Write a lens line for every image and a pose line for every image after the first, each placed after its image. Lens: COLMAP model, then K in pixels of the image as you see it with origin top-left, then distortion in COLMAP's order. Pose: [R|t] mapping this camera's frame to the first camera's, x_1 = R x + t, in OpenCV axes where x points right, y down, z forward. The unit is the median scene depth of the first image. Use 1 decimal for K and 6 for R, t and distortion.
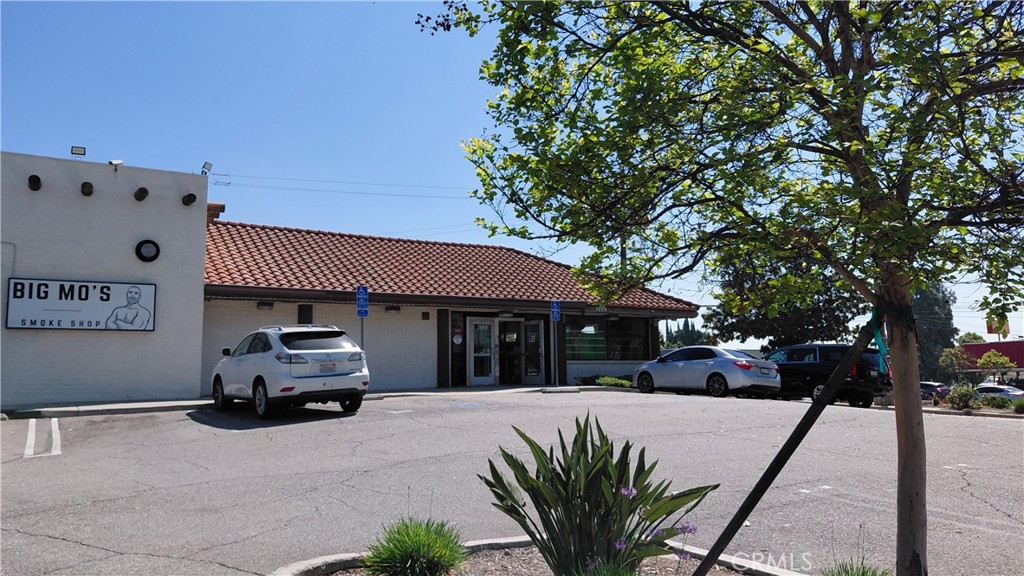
lens RADIAL K [[735.3, 0, 510.3], [0, 735.3, 283.7], [0, 0, 1]] dist [0.172833, -0.377320]
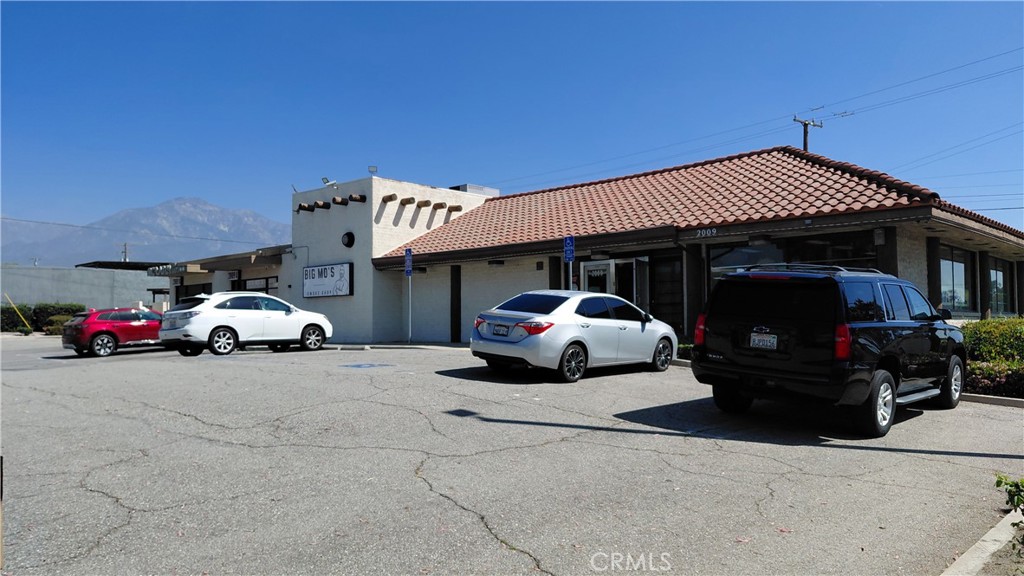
lens RADIAL K [[735.3, 0, 510.3], [0, 735.3, 283.7], [0, 0, 1]] dist [0.172833, -0.377320]
pose [[0.195552, -0.058437, -0.978951, 0.941275], [0.092103, 0.994905, -0.040992, 0.123508], [0.976359, -0.082149, 0.199938, 0.980571]]
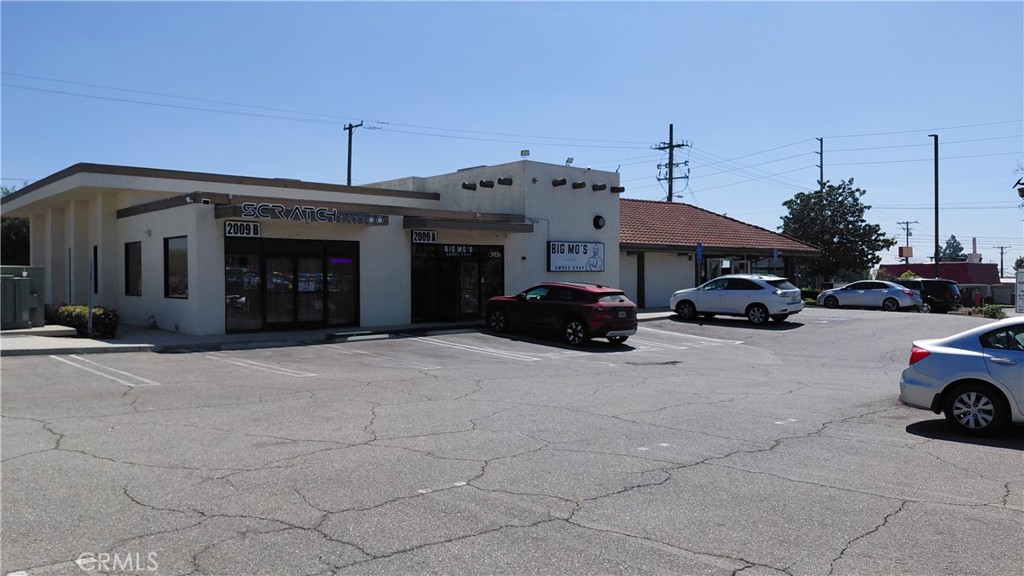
lens RADIAL K [[735.3, 0, 510.3], [0, 735.3, 283.7], [0, 0, 1]] dist [0.172833, -0.377320]
pose [[0.987254, 0.008561, 0.158920, -0.902873], [-0.028252, 0.992120, 0.122062, -0.099526], [-0.156623, -0.124996, 0.979717, -0.553623]]
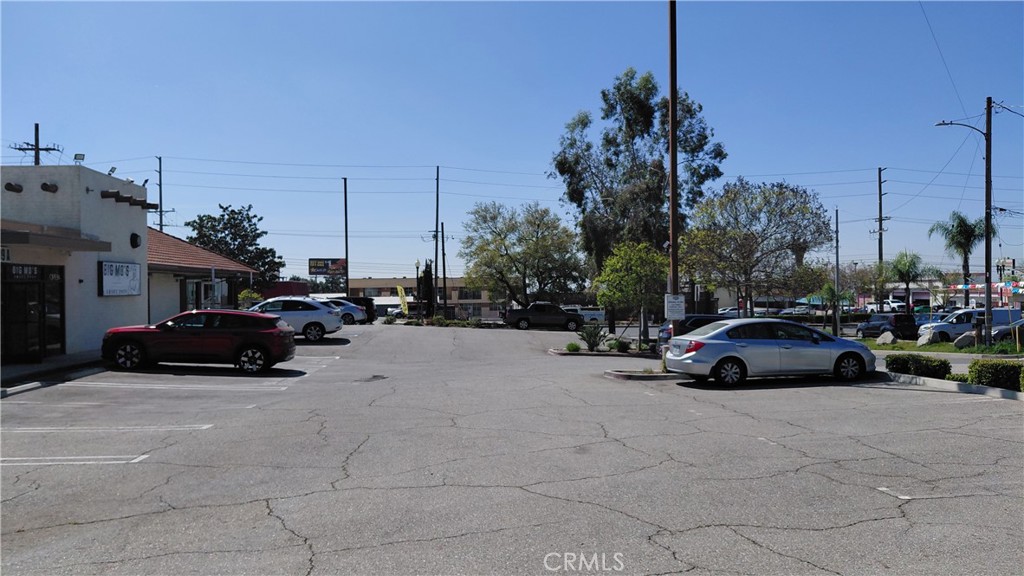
lens RADIAL K [[735.3, 0, 510.3], [0, 735.3, 283.7], [0, 0, 1]] dist [0.172833, -0.377320]
pose [[0.472620, 0.010221, 0.881207, -1.389880], [-0.094804, 0.994720, 0.039309, -0.085092], [-0.876152, -0.102120, 0.471094, -0.338663]]
